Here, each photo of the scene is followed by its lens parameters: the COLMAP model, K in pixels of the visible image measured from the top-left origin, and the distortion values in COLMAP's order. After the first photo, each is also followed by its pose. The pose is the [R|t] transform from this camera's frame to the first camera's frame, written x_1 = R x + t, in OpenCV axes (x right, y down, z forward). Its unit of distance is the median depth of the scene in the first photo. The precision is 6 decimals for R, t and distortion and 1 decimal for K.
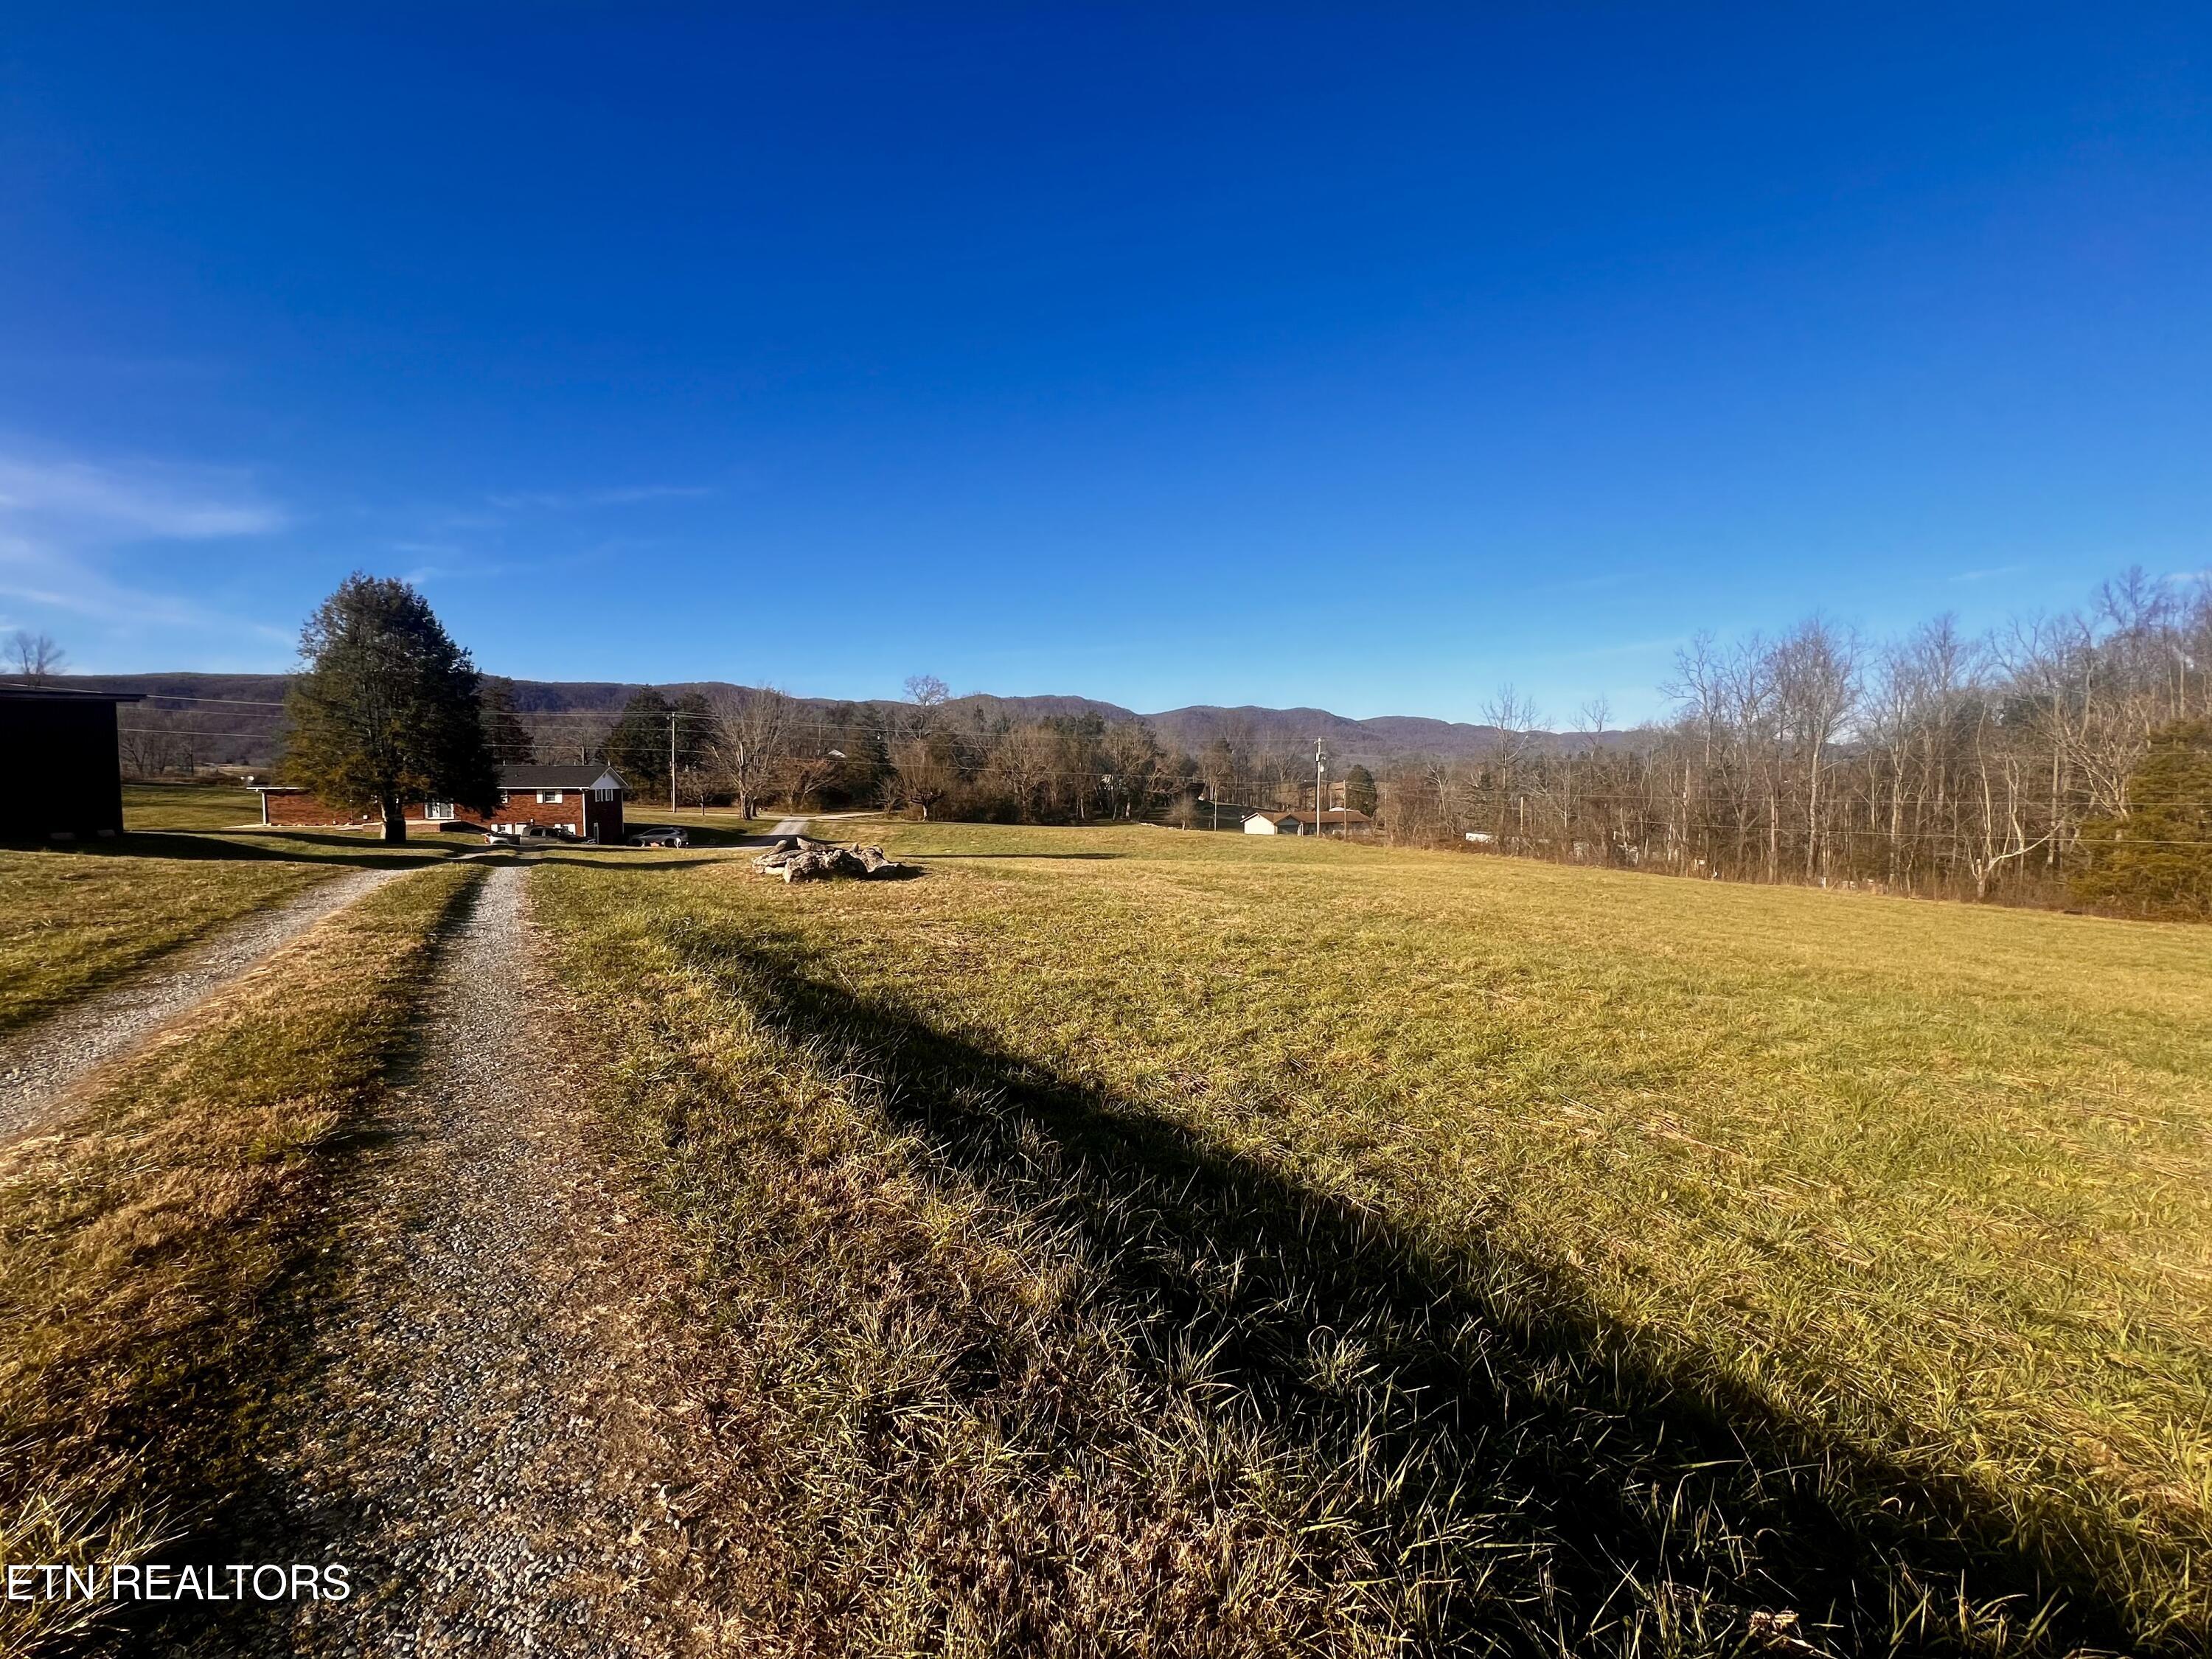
lens RADIAL K [[883.9, 0, 1106.0], [0, 883.9, 829.5], [0, 0, 1]] dist [0.000605, 0.000116]
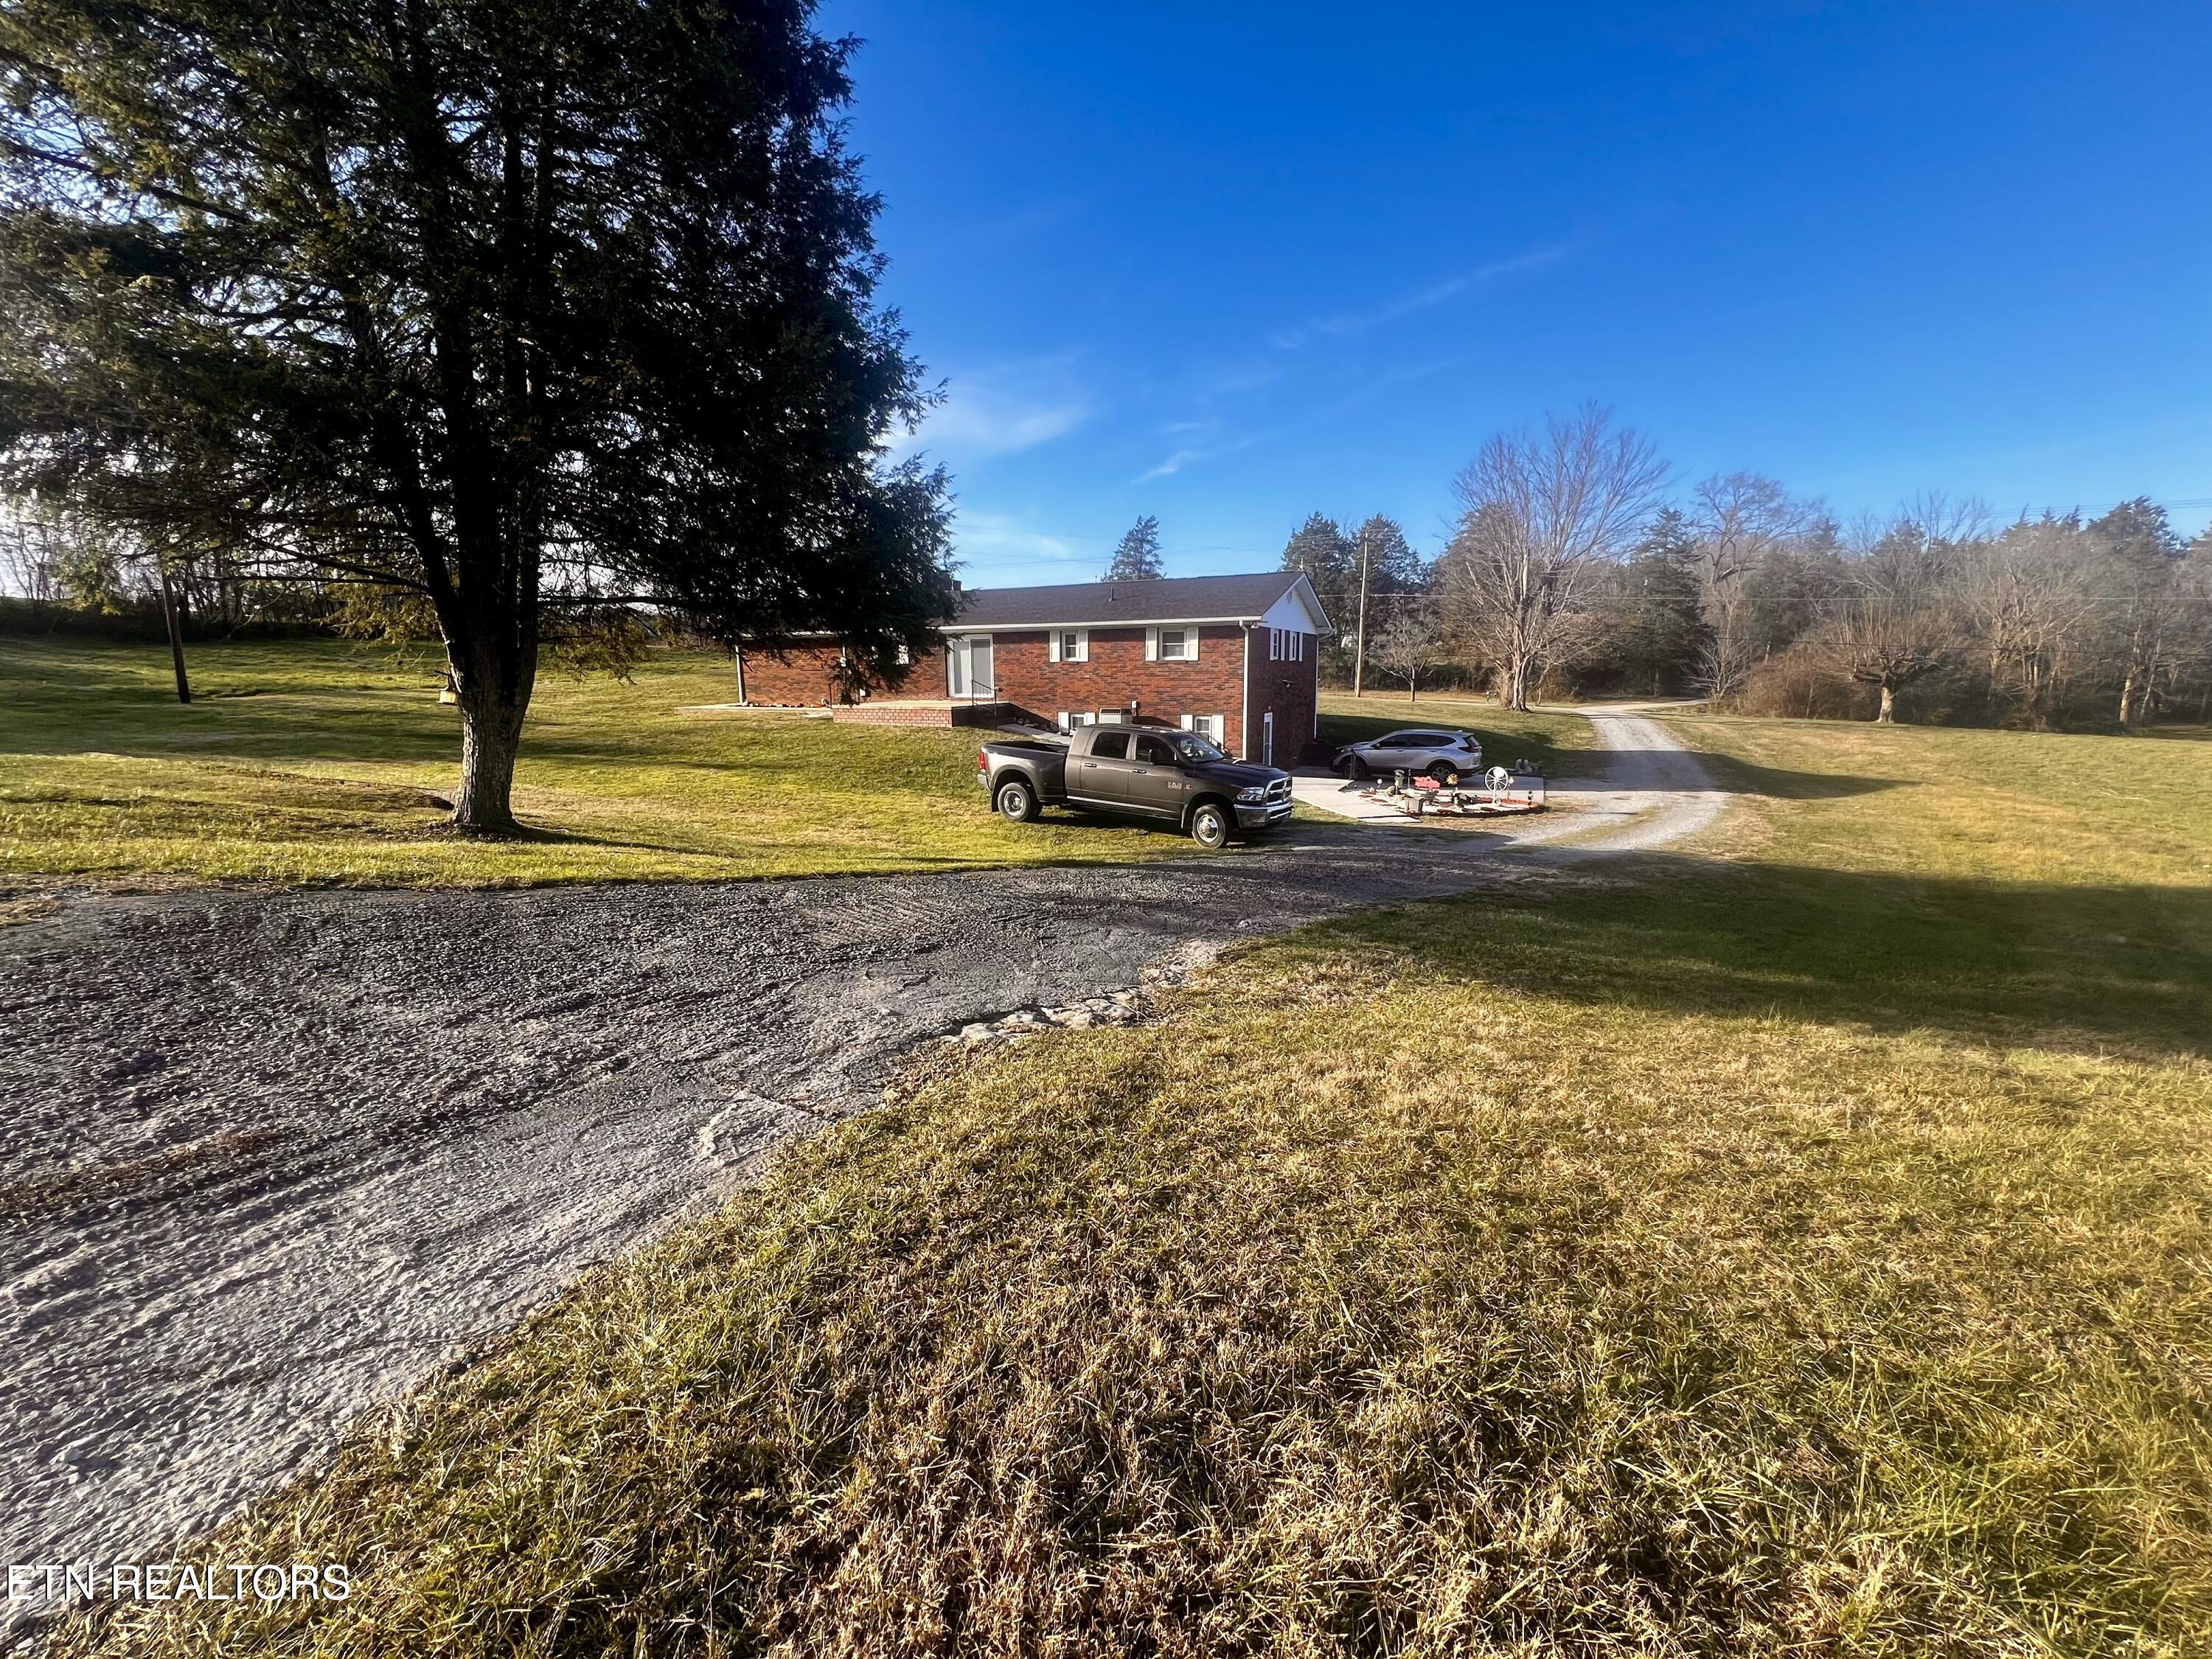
lens RADIAL K [[883.9, 0, 1106.0], [0, 883.9, 829.5], [0, 0, 1]] dist [0.000605, 0.000116]
pose [[0.786675, 0.101198, -0.609017, -0.399062], [-0.027014, 0.991171, 0.129806, -0.005312], [0.616777, -0.085663, 0.782463, 0.658523]]
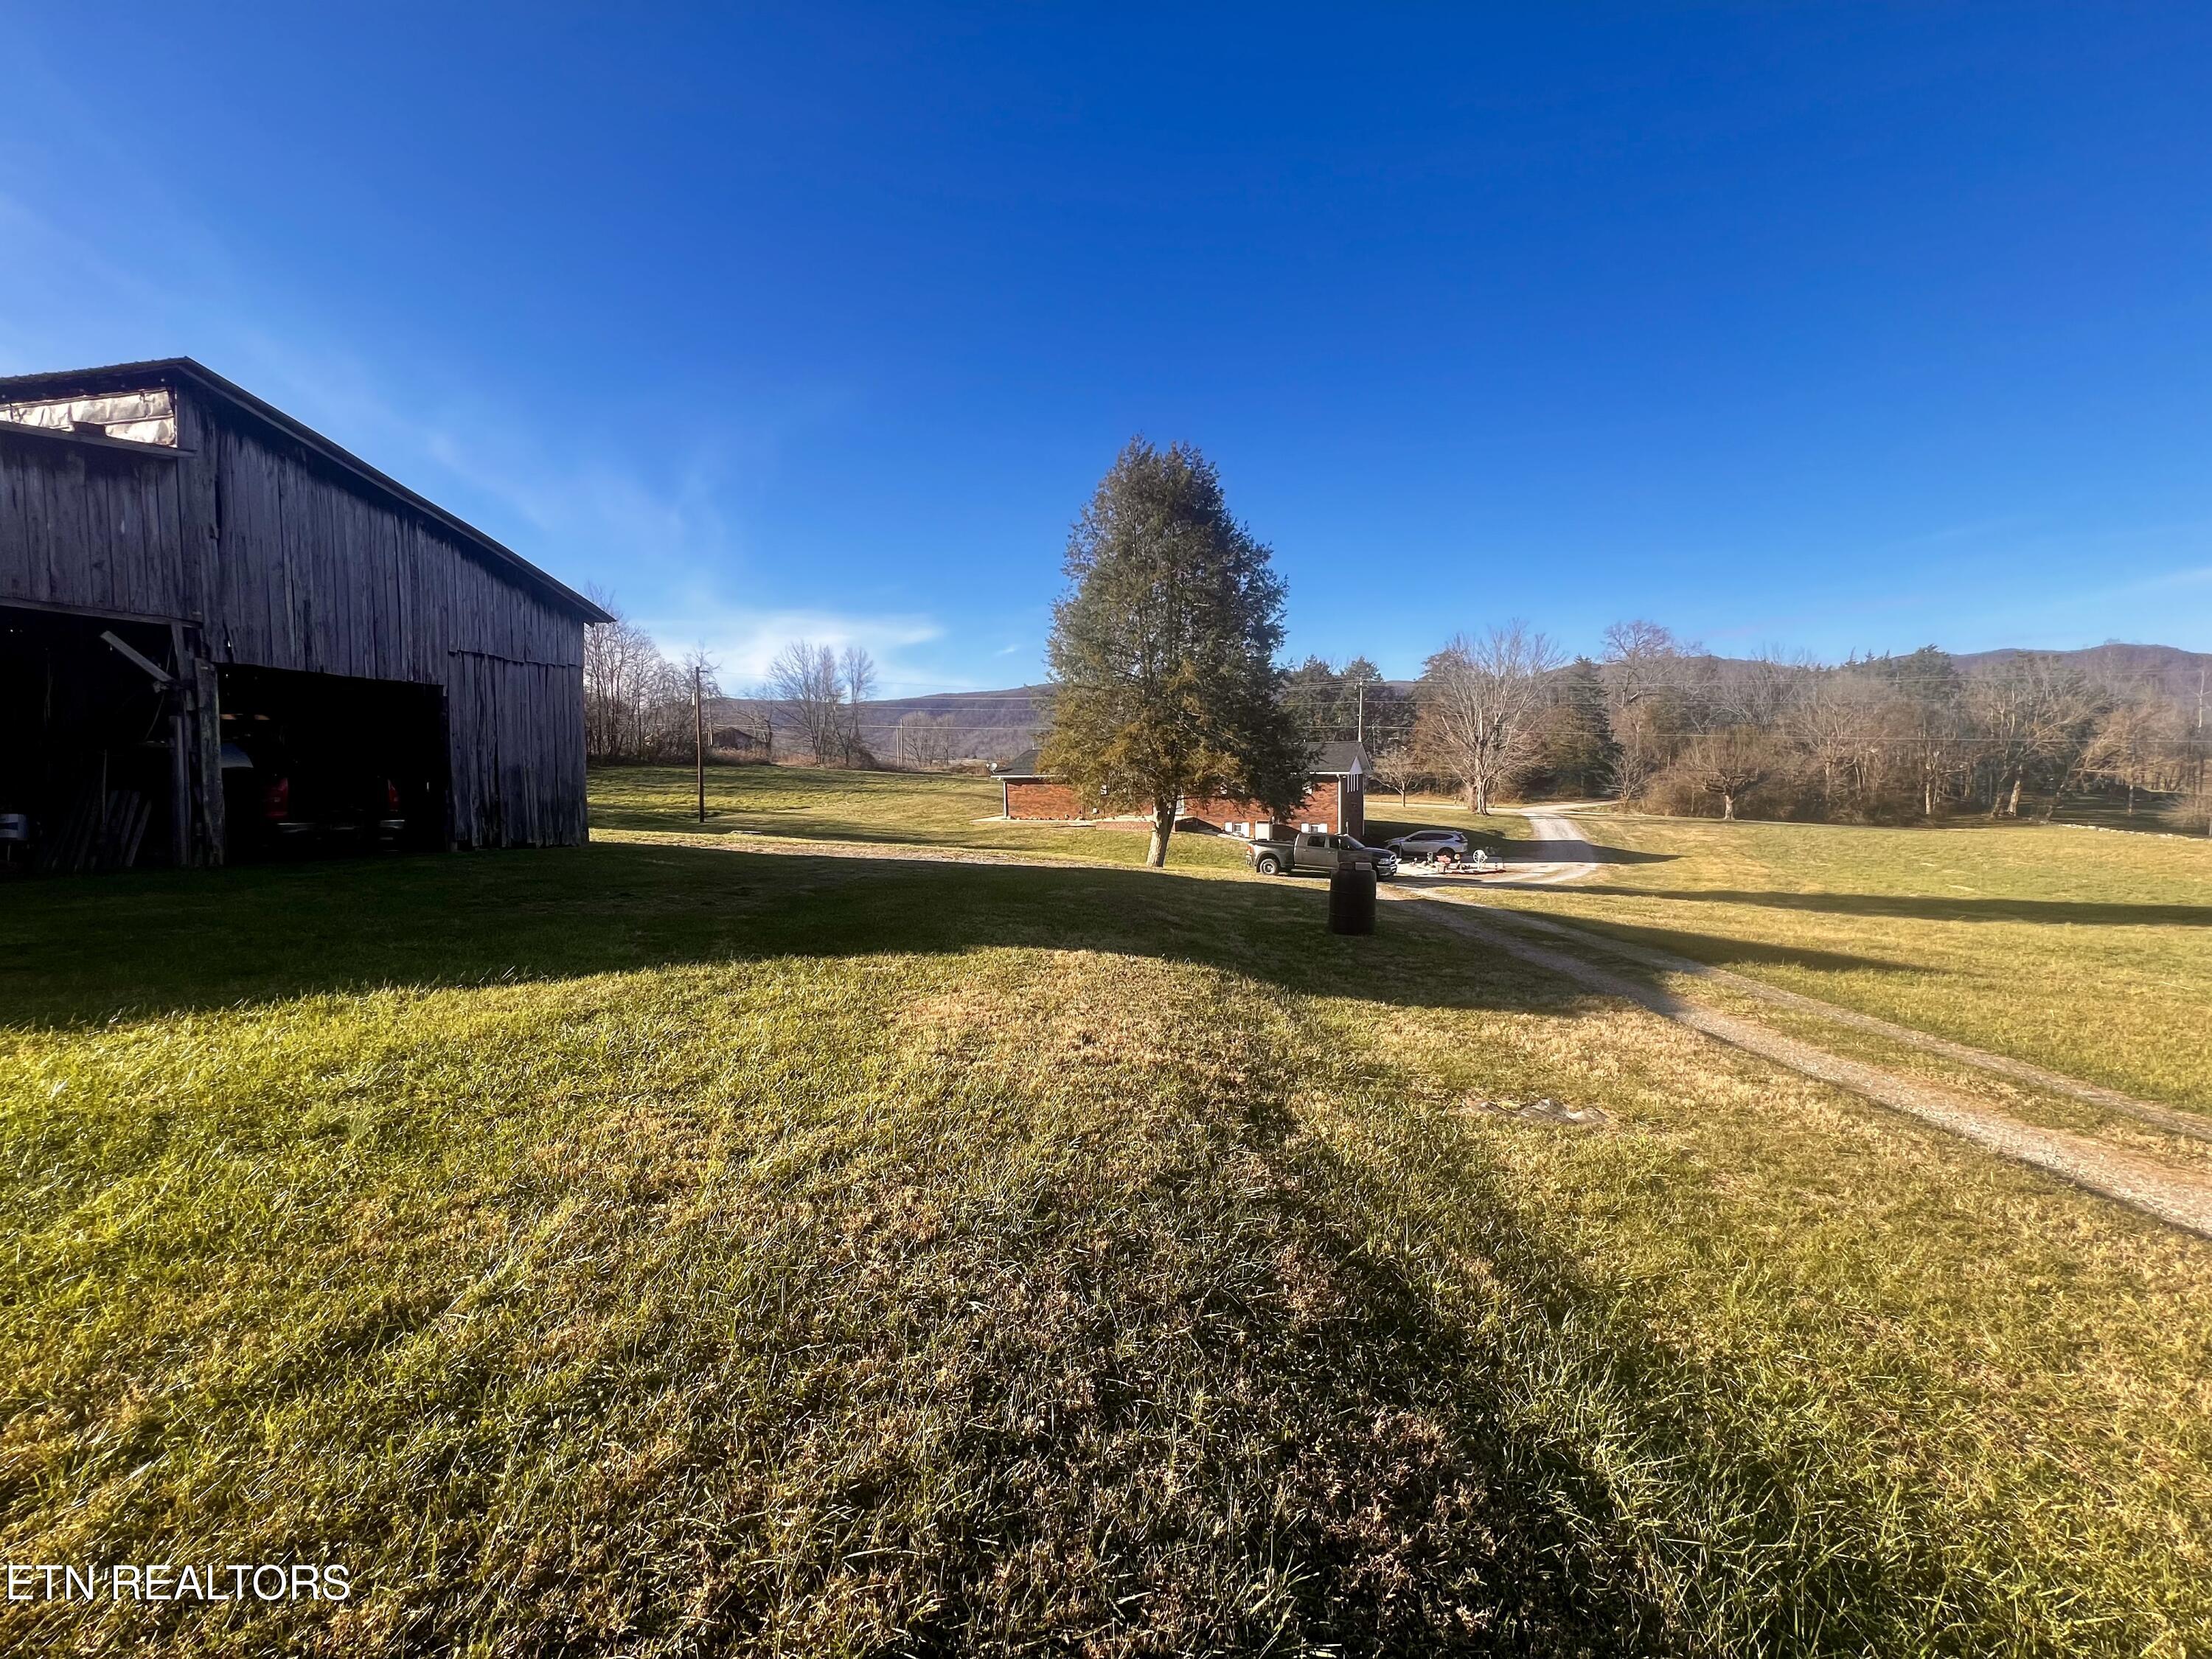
lens RADIAL K [[883.9, 0, 1106.0], [0, 883.9, 829.5], [0, 0, 1]] dist [0.000605, 0.000116]
pose [[0.811868, 0.028487, -0.583145, -0.331263], [-0.017767, 0.999552, 0.024093, -0.015642], [0.583570, -0.009199, 0.812010, 0.319143]]
